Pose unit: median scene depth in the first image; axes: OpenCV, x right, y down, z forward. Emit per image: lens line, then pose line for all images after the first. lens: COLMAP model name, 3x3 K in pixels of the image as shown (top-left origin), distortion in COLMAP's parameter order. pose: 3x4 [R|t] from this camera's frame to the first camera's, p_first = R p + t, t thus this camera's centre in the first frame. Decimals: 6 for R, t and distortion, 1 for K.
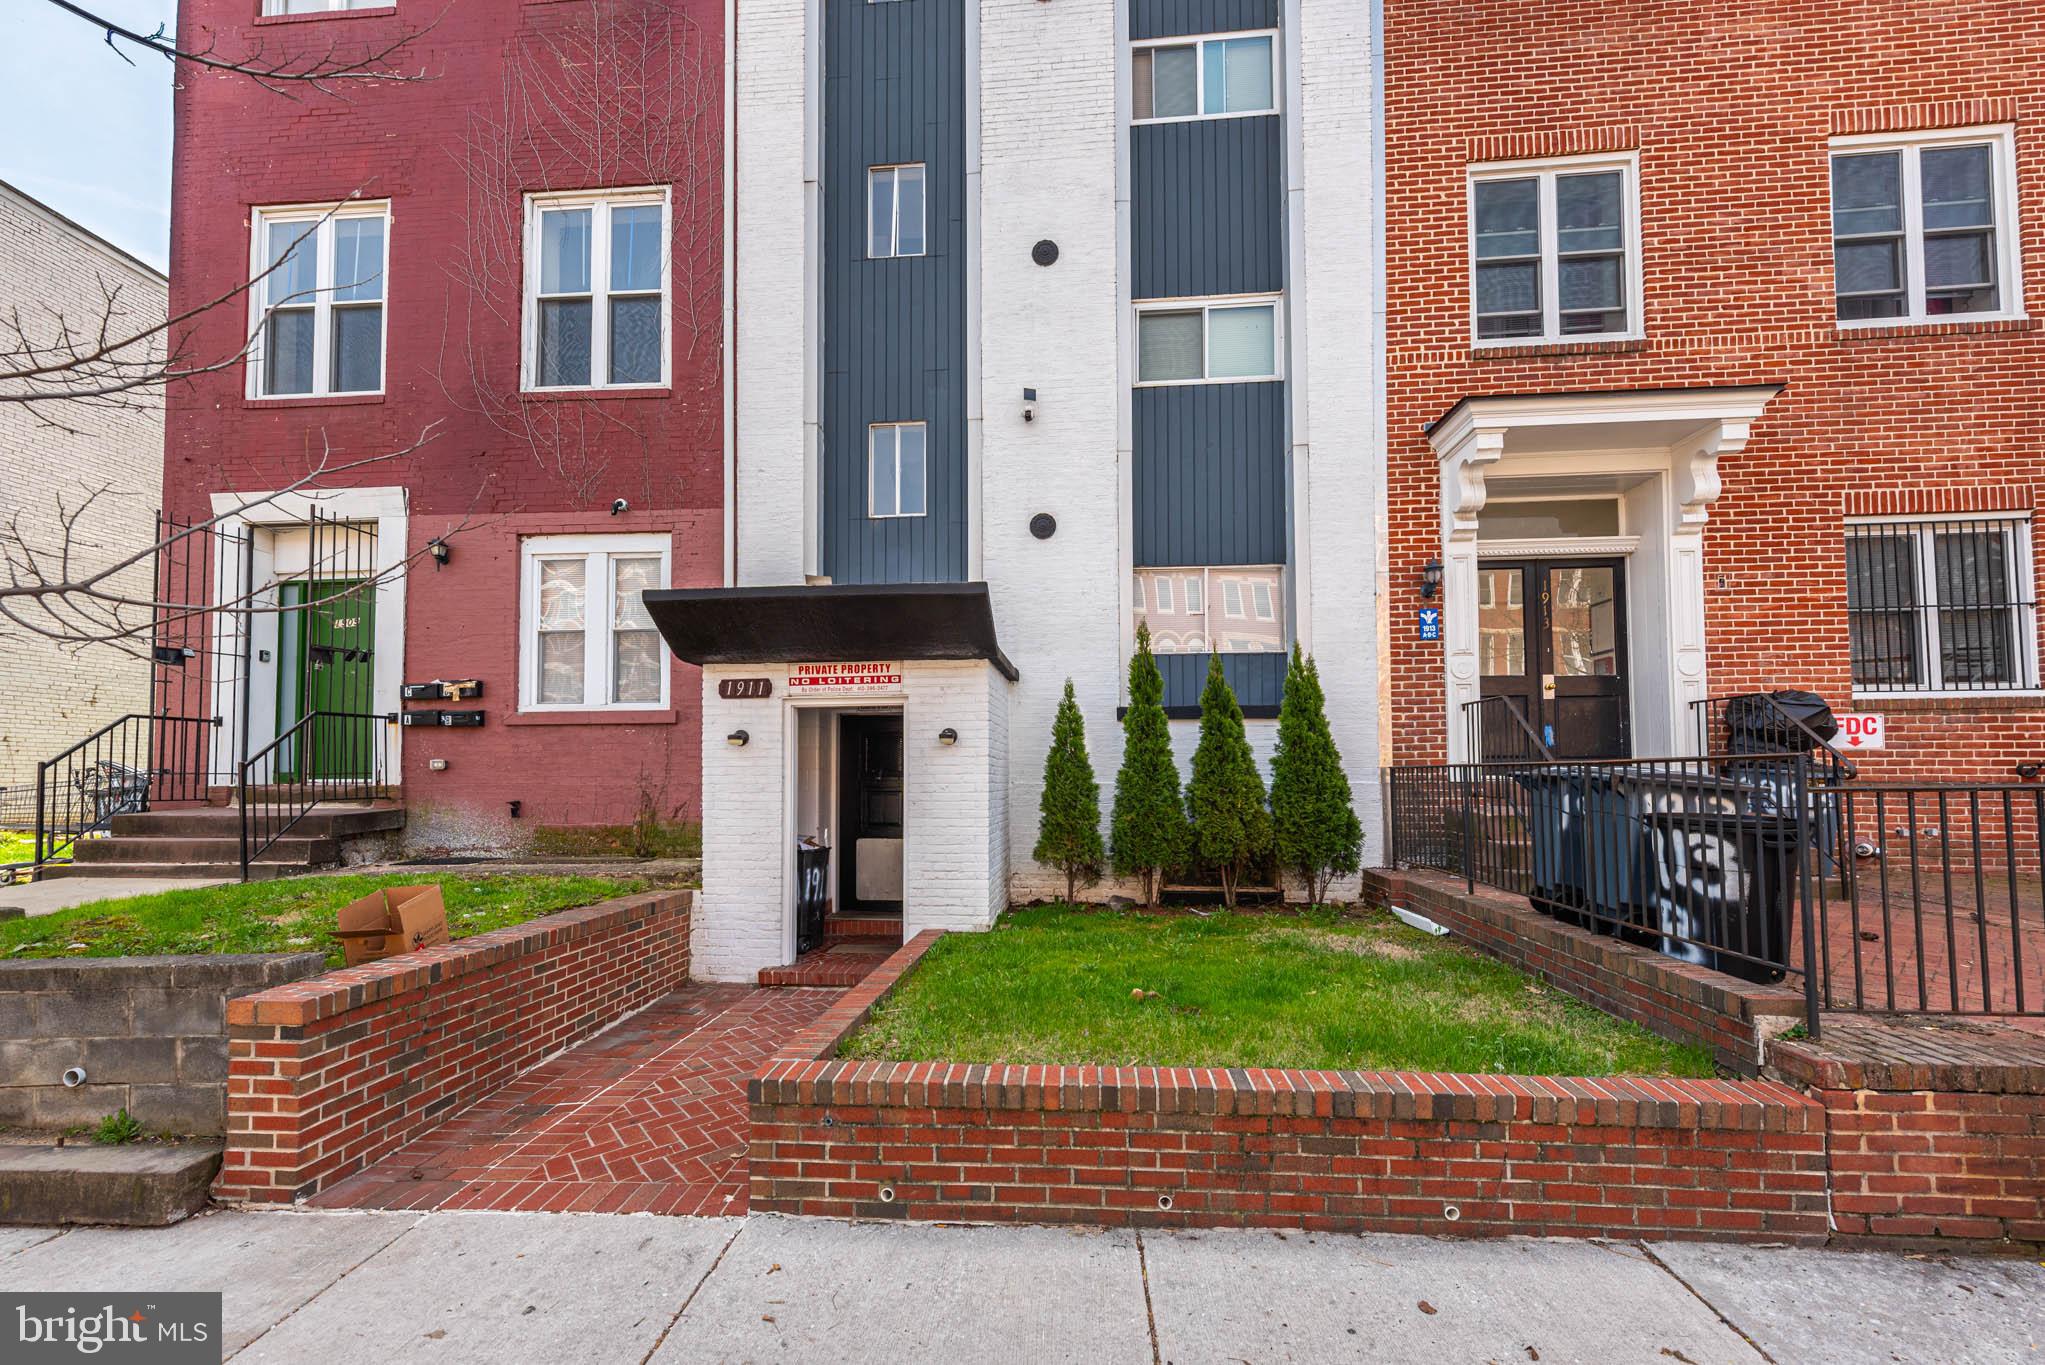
lens RADIAL K [[802.5, 0, 1023.0], [0, 802.5, 579.3], [0, 0, 1]] dist [0.008745, -0.000907]
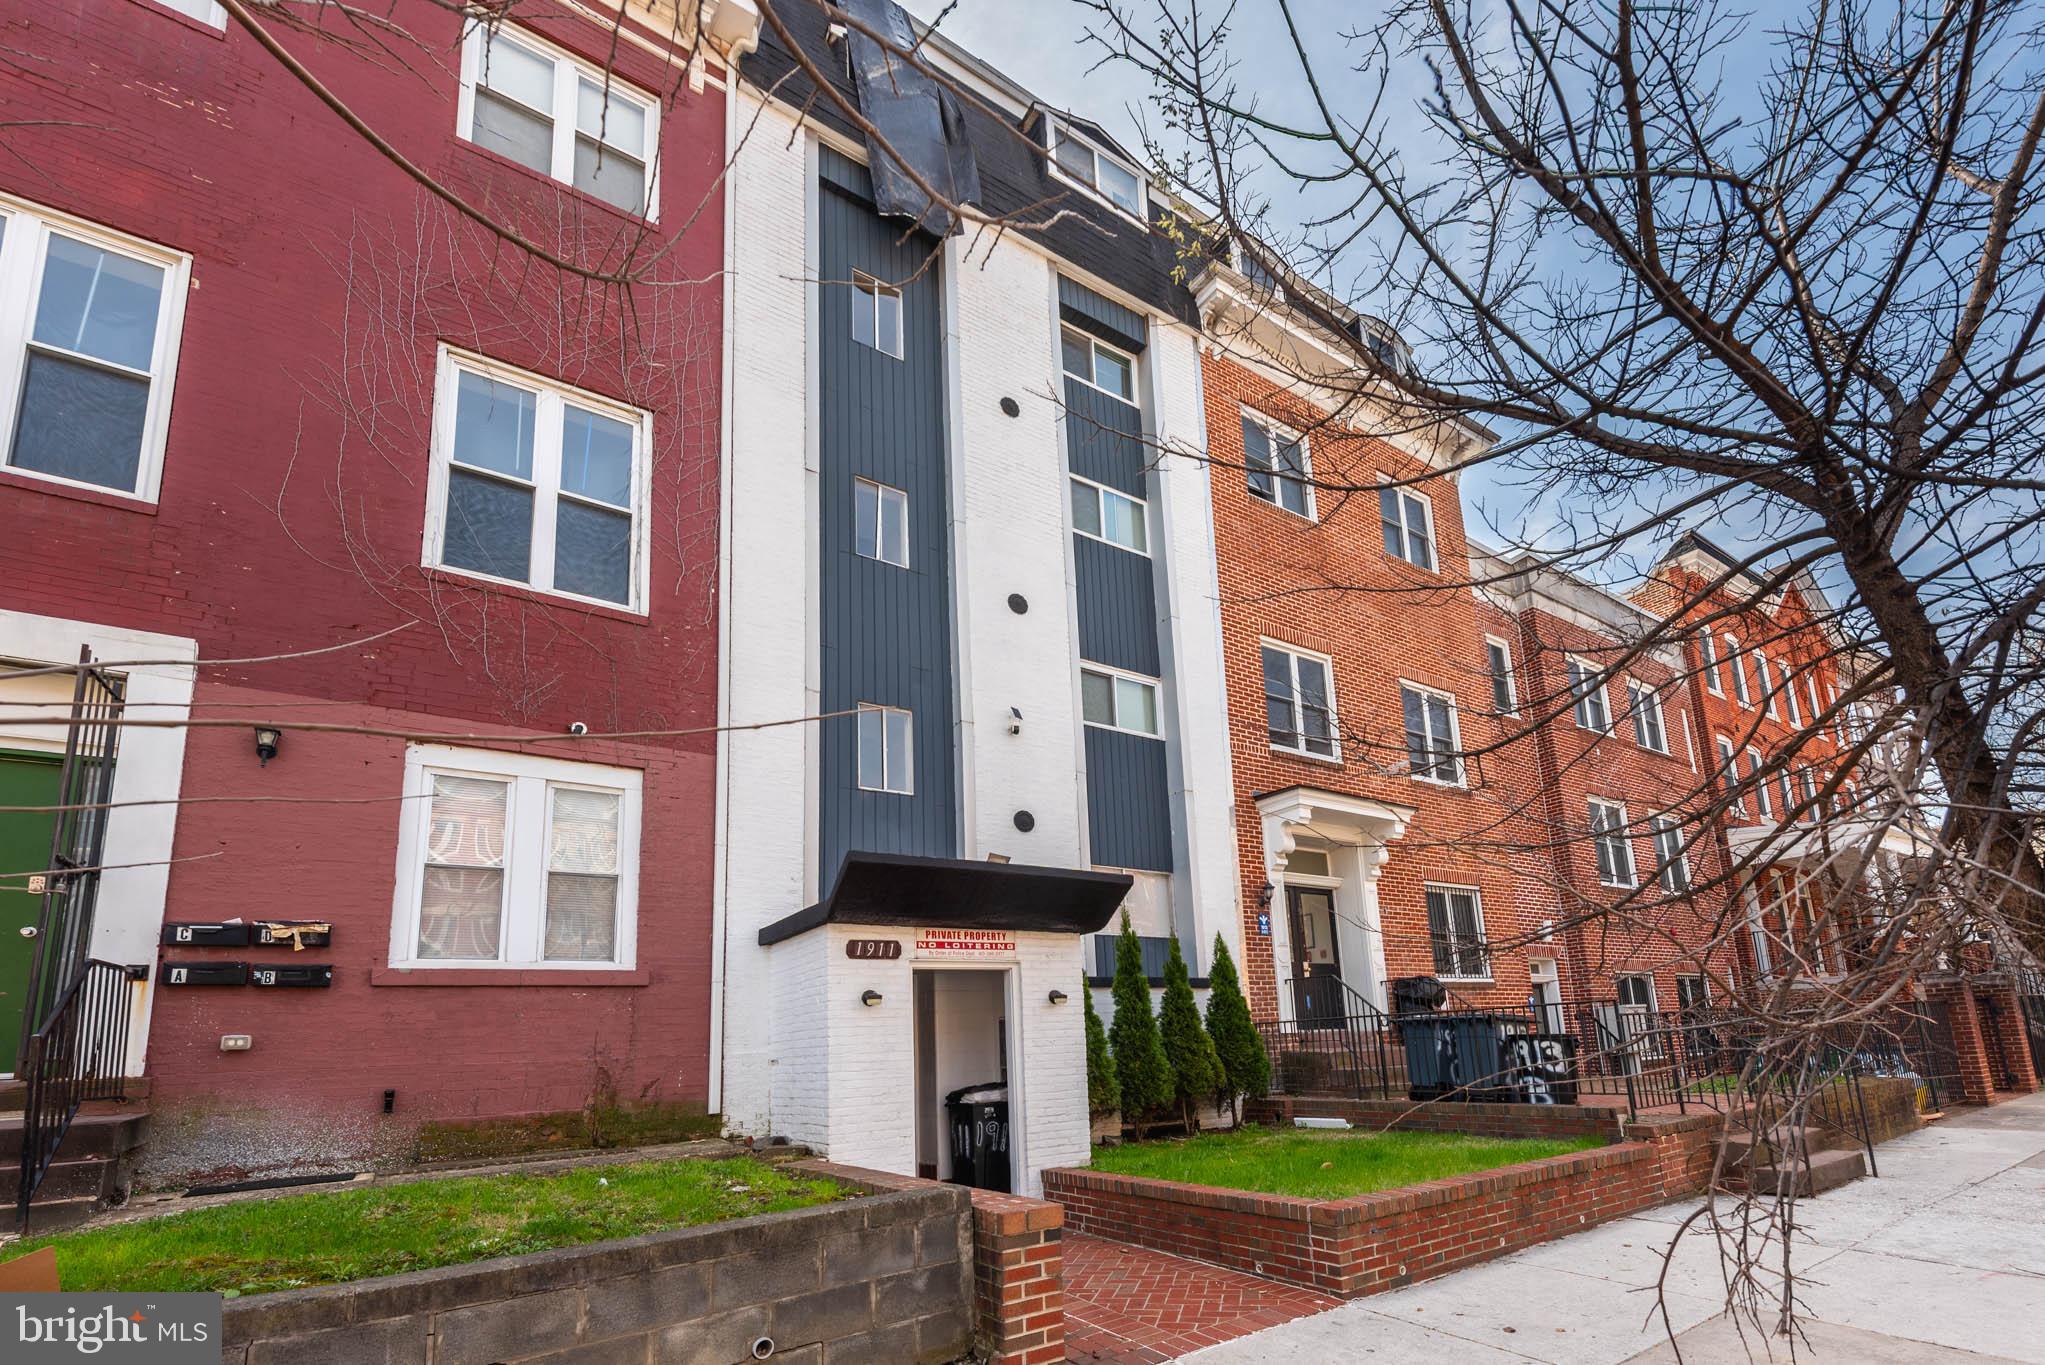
lens RADIAL K [[803.8, 0, 1019.0], [0, 803.8, 692.2], [0, 0, 1]] dist [0.010387, -0.000701]
pose [[0.806284, 0.218167, 0.549826, -0.783645], [-0.107178, 0.967997, -0.226924, 0.024313], [-0.581737, 0.124036, 0.803864, -0.017316]]
